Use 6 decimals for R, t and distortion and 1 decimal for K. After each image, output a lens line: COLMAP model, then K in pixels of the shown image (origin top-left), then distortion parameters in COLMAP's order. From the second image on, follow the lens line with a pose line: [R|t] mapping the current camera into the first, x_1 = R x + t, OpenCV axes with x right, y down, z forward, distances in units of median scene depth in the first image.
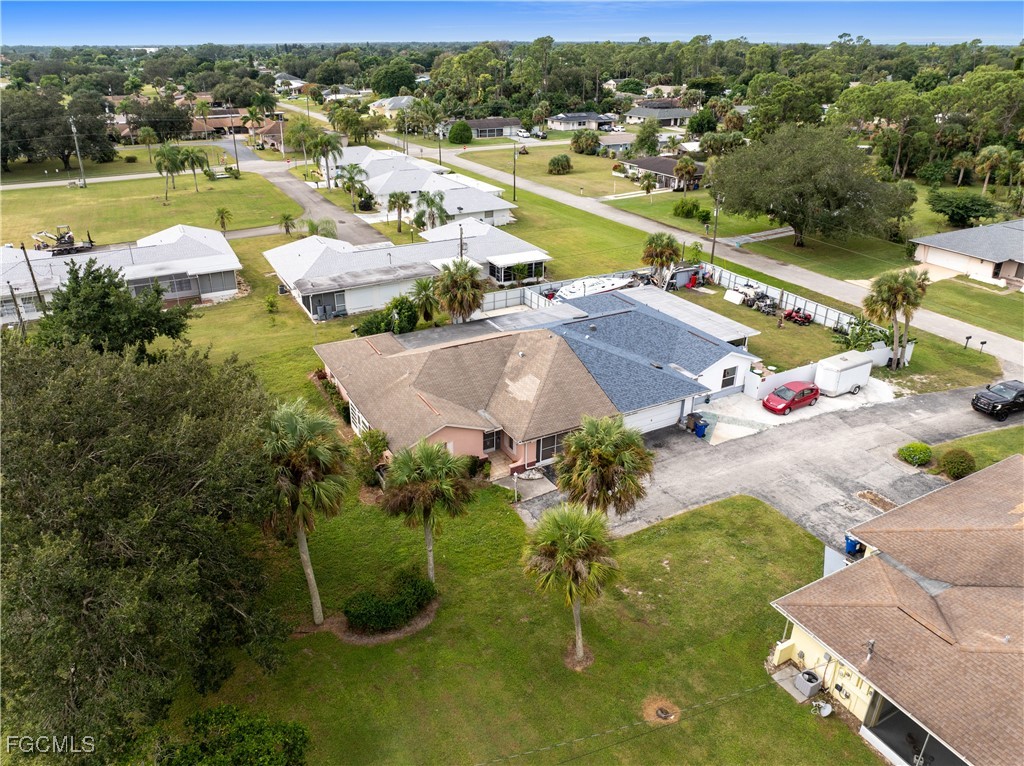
lens RADIAL K [[722.2, 0, 512.0], [0, 722.2, 383.0], [0, 0, 1]] dist [-0.060173, 0.032762]
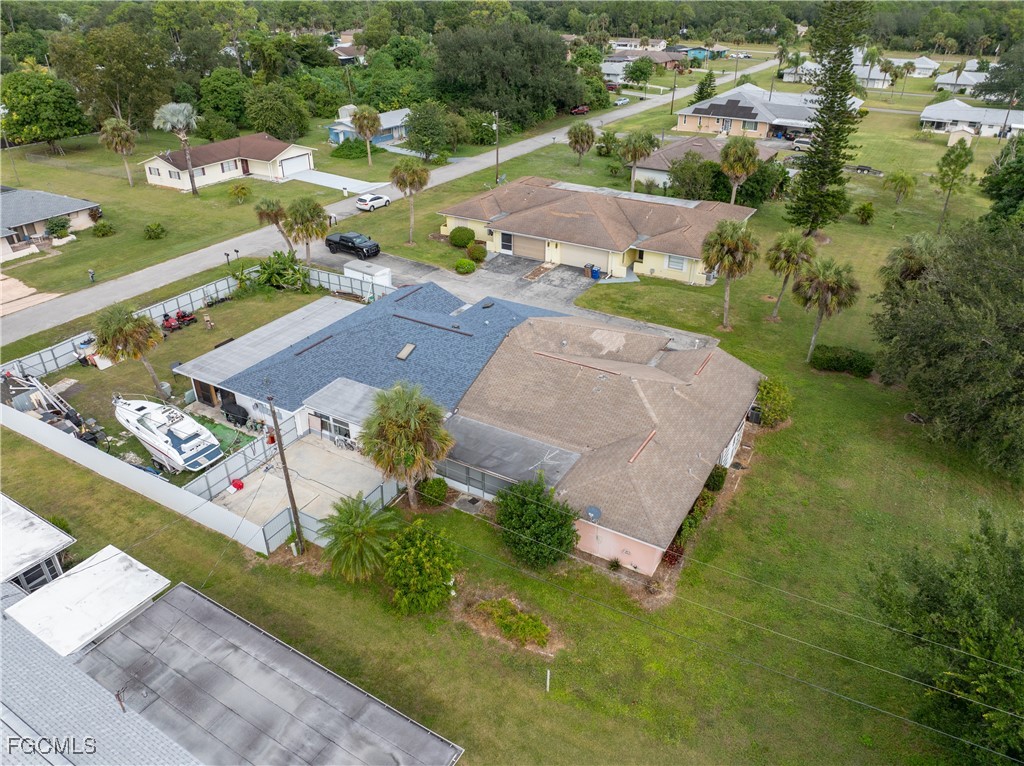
lens RADIAL K [[722.2, 0, 512.0], [0, 722.2, 383.0], [0, 0, 1]] dist [-0.060173, 0.032762]
pose [[-0.513203, -0.421887, 0.747418, -0.425105], [0.368413, 0.678248, 0.635808, -0.393261], [-0.775174, 0.601657, -0.192651, 0.812179]]
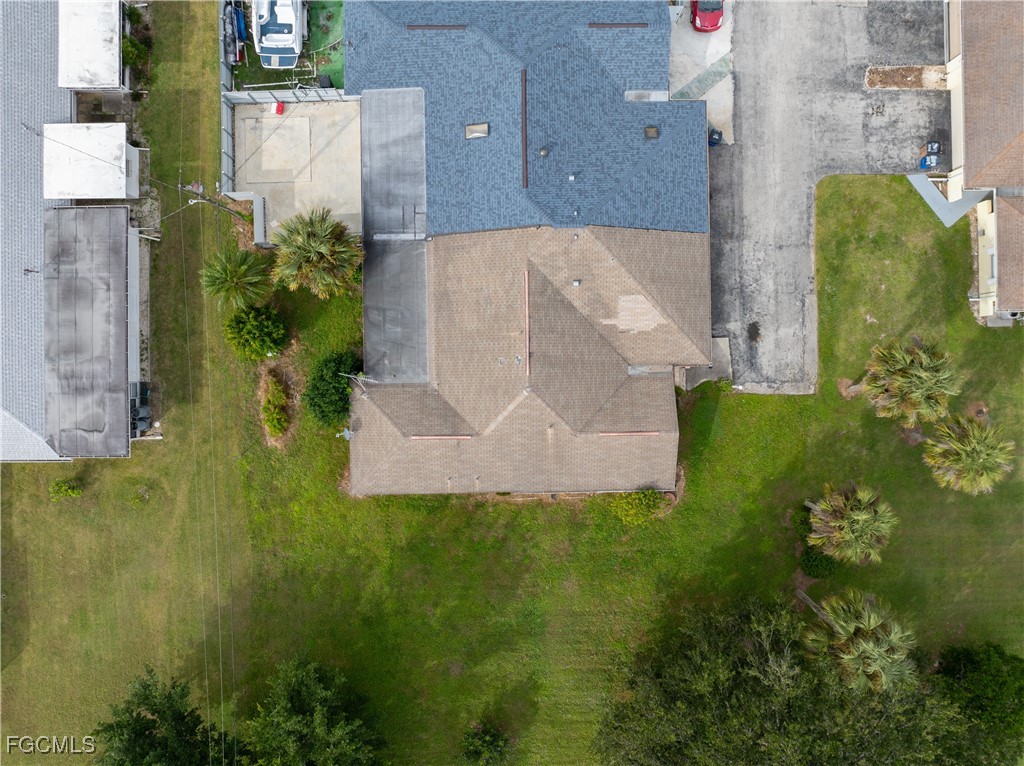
lens RADIAL K [[722.2, 0, 512.0], [0, 722.2, 383.0], [0, 0, 1]] dist [-0.060173, 0.032762]
pose [[0.467100, -0.884176, -0.007103, -0.071900], [0.368784, 0.187510, 0.910406, -0.488281], [-0.803627, -0.427870, 0.413656, 0.443642]]
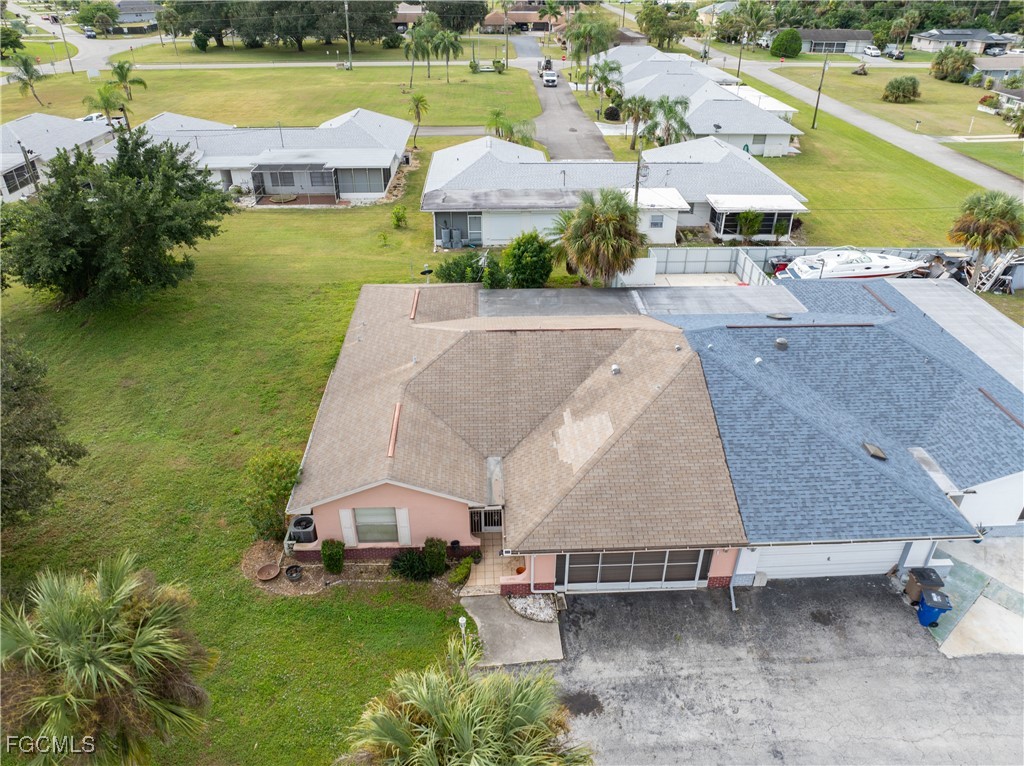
lens RADIAL K [[722.2, 0, 512.0], [0, 722.2, 383.0], [0, 0, 1]] dist [-0.060173, 0.032762]
pose [[0.896658, 0.228827, -0.379002, 0.098918], [-0.191380, 0.972290, 0.134260, -0.056992], [0.399222, -0.047852, 0.915605, 0.295822]]
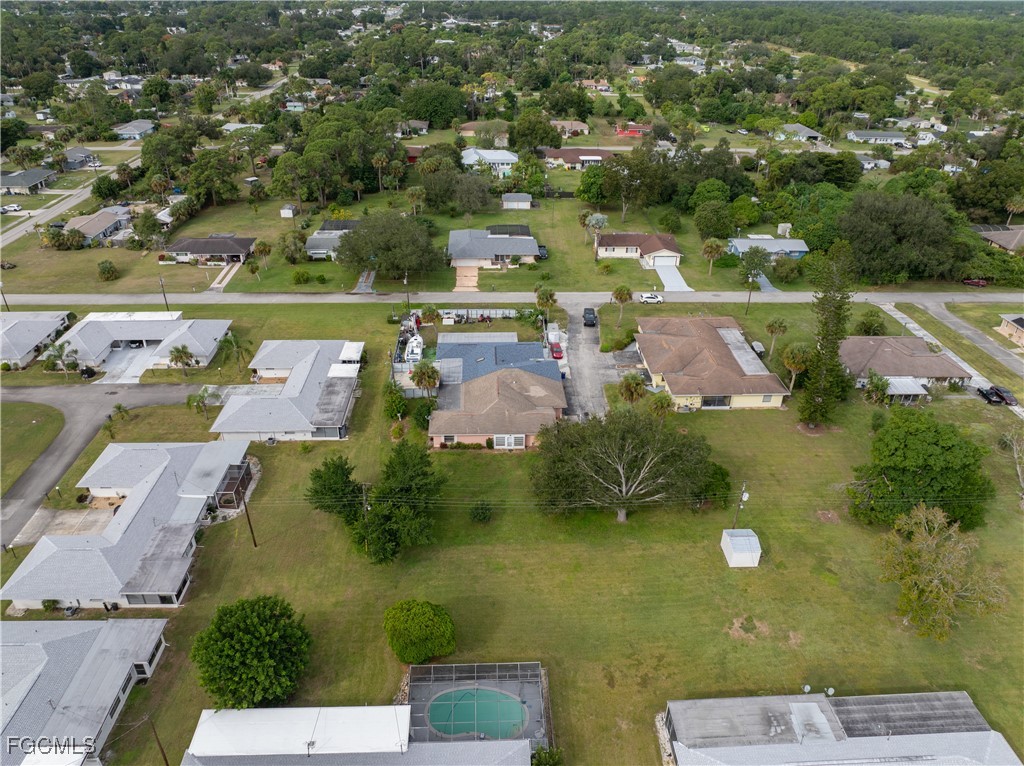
lens RADIAL K [[722.2, 0, 512.0], [0, 722.2, 383.0], [0, 0, 1]] dist [-0.060173, 0.032762]
pose [[0.439916, -0.439658, 0.783055, -1.131480], [0.375452, 0.882141, 0.284365, -0.438266], [-0.815788, 0.168903, 0.553138, -0.152271]]
